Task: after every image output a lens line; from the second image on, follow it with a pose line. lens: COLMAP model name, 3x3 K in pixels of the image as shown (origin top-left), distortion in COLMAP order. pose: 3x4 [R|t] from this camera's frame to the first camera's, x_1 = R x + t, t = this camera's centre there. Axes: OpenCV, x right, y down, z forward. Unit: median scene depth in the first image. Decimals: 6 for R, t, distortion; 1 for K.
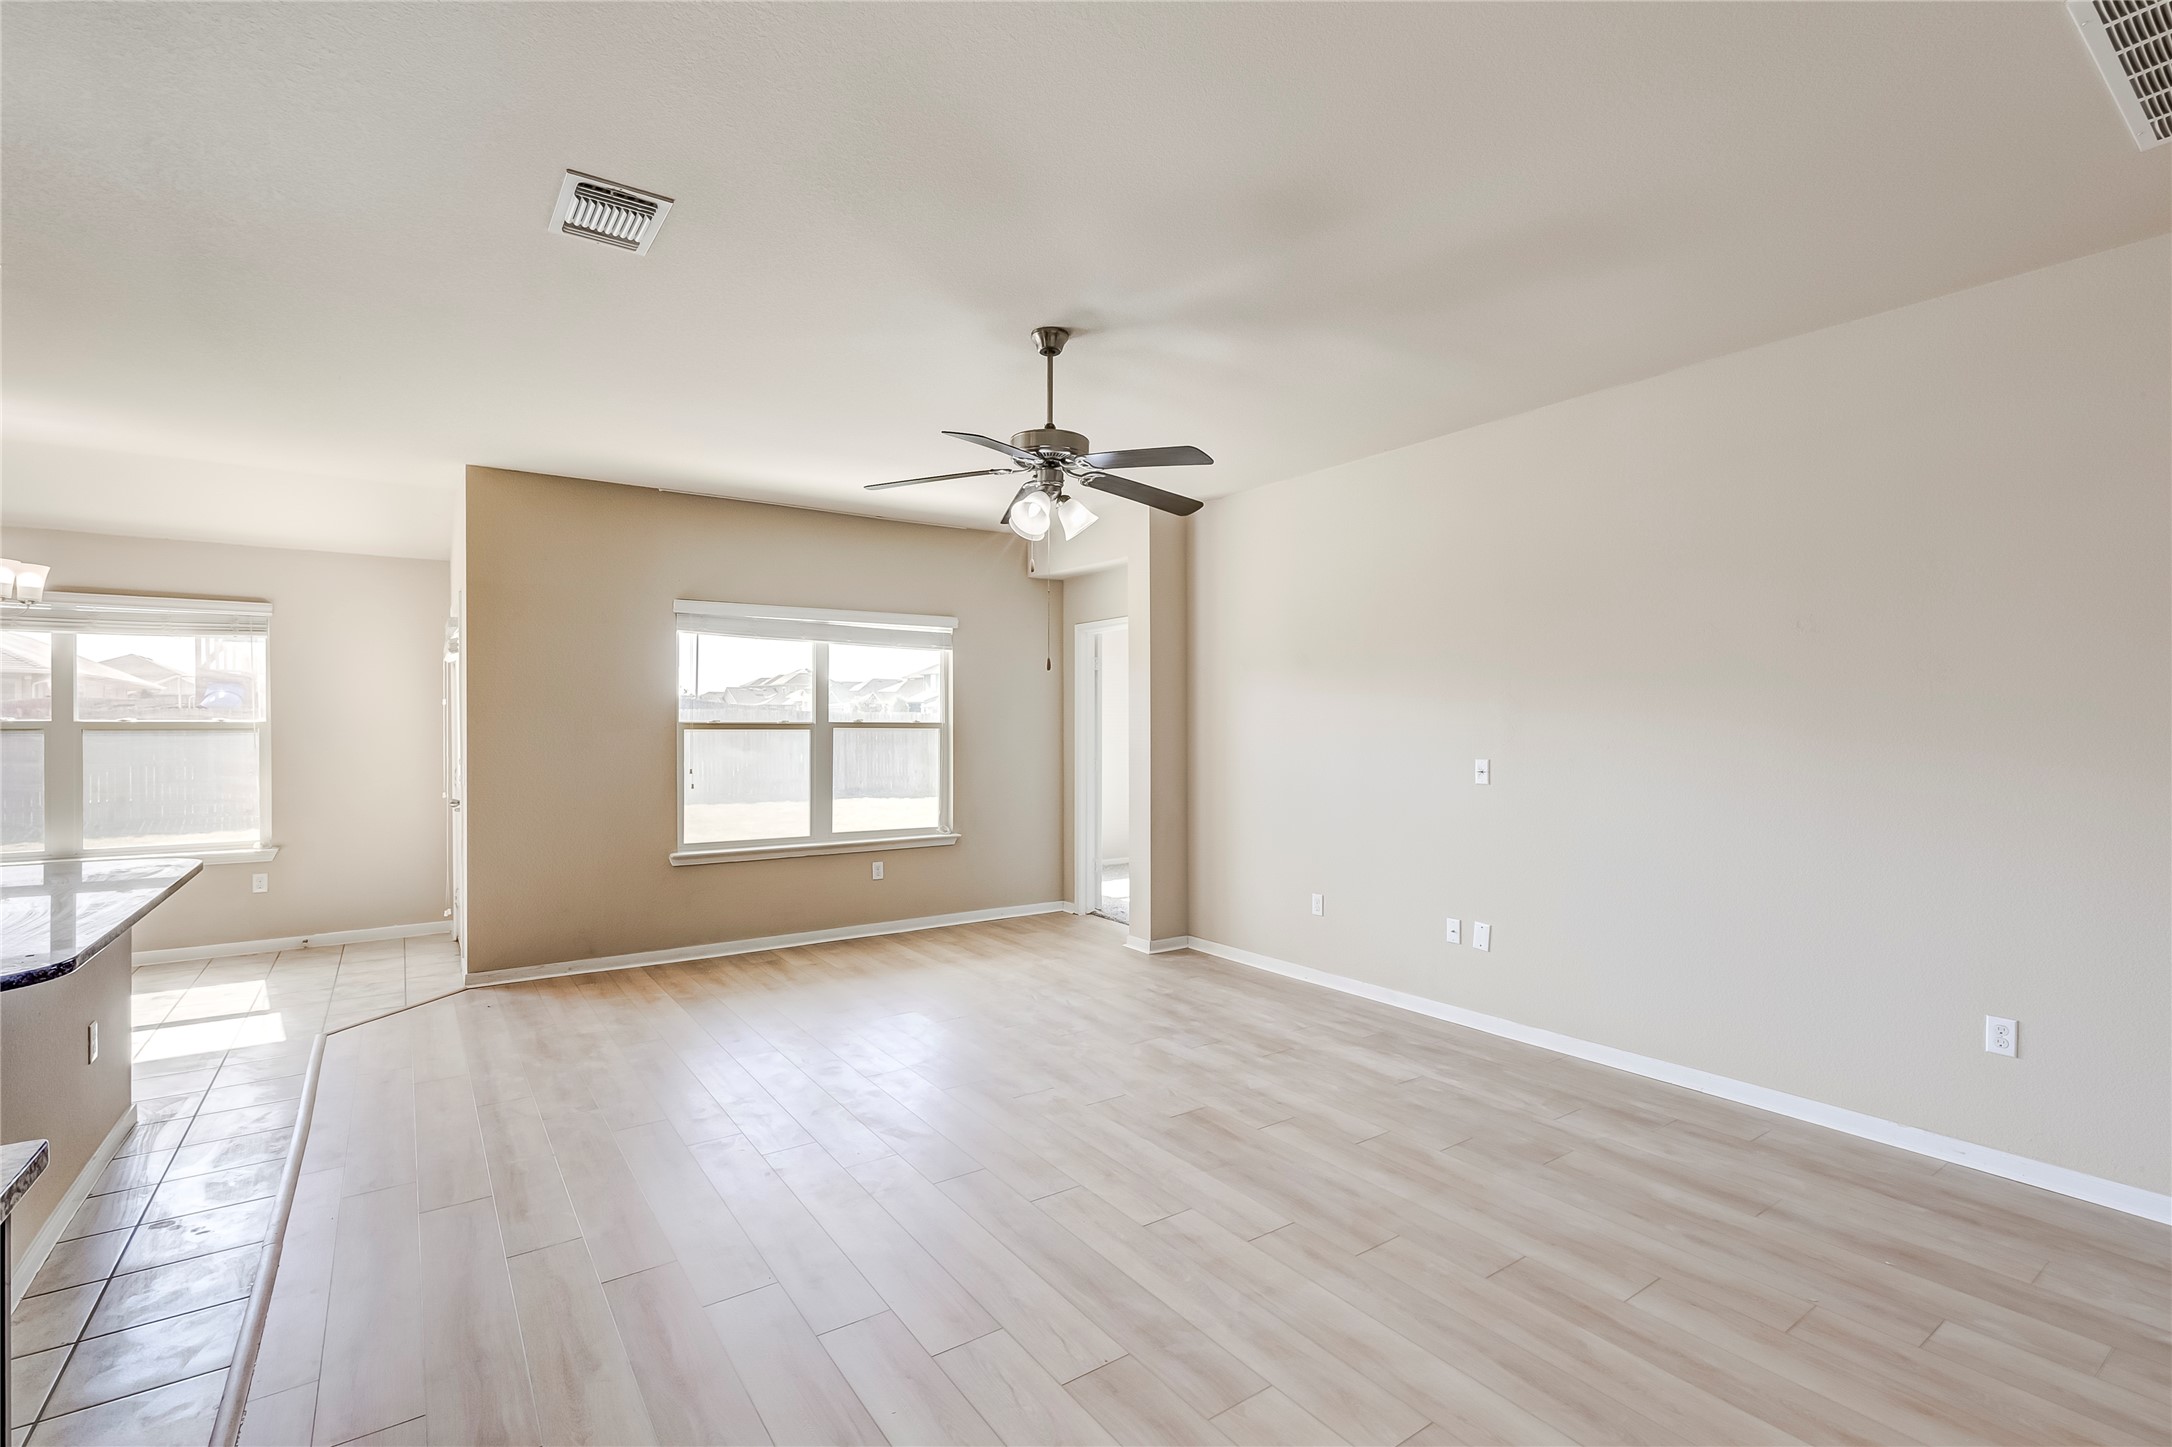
lens RADIAL K [[981.8, 0, 1087.9], [0, 981.8, 726.7], [0, 0, 1]] dist [0.002165, -0.000149]
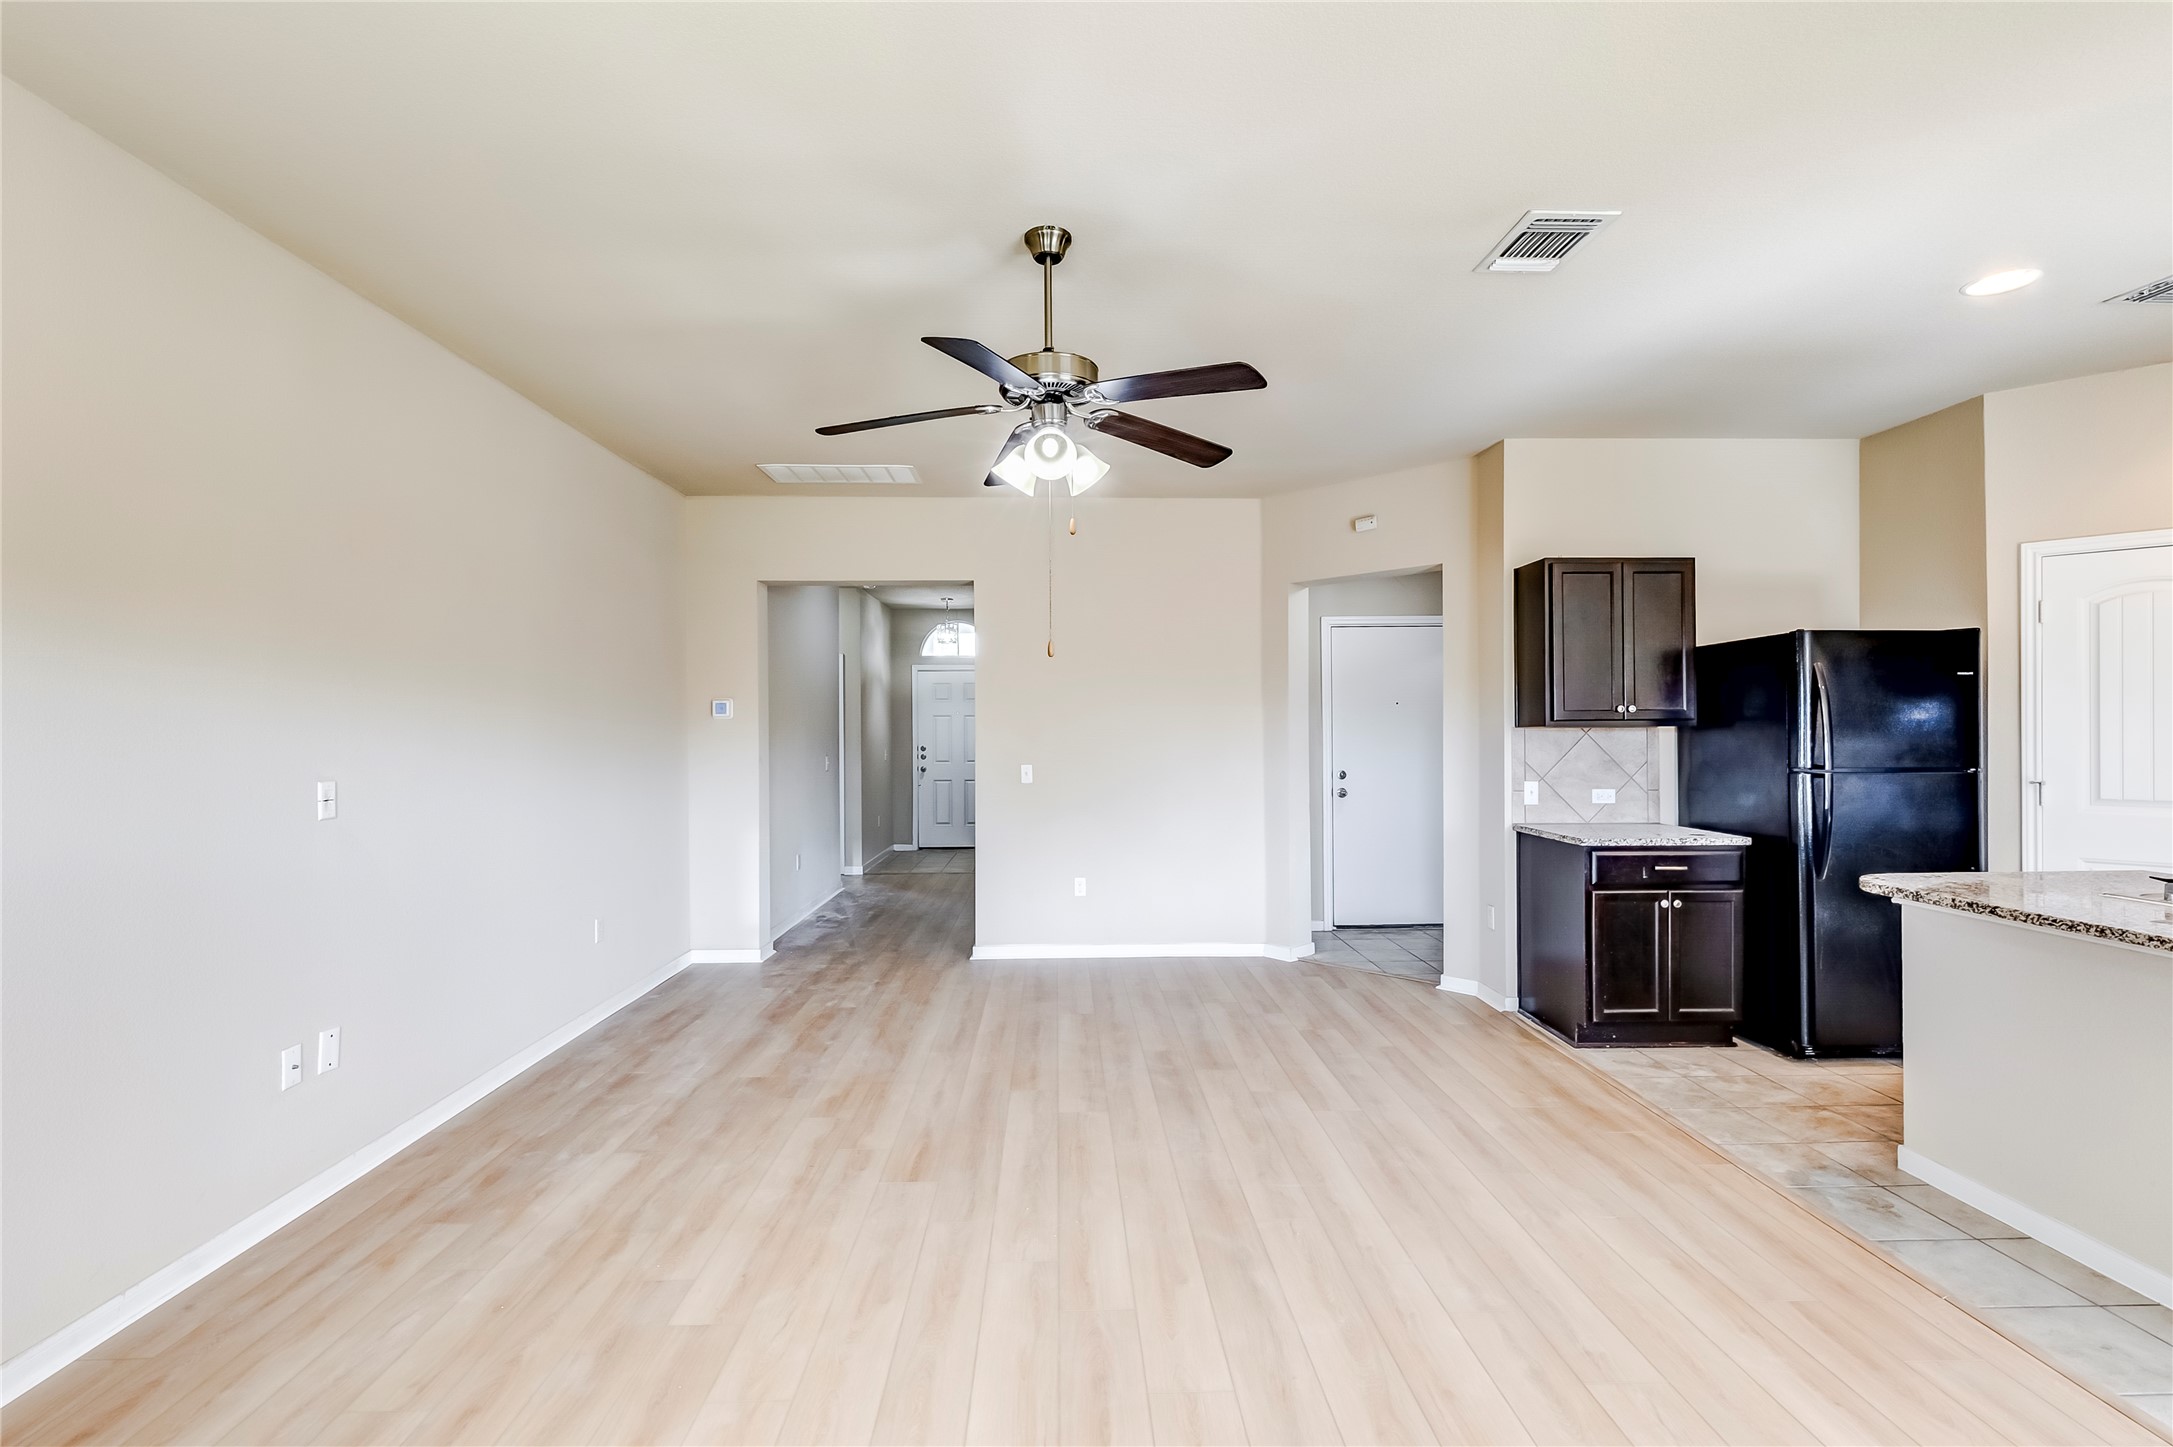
lens RADIAL K [[991.5, 0, 1087.7], [0, 991.5, 728.9], [0, 0, 1]] dist [0.003000, 0.000037]
pose [[-0.836090, 0.004752, 0.548572, -0.337428], [0.006479, 0.999978, 0.001212, 0.000714], [-0.548554, 0.004567, -0.836103, 1.107149]]
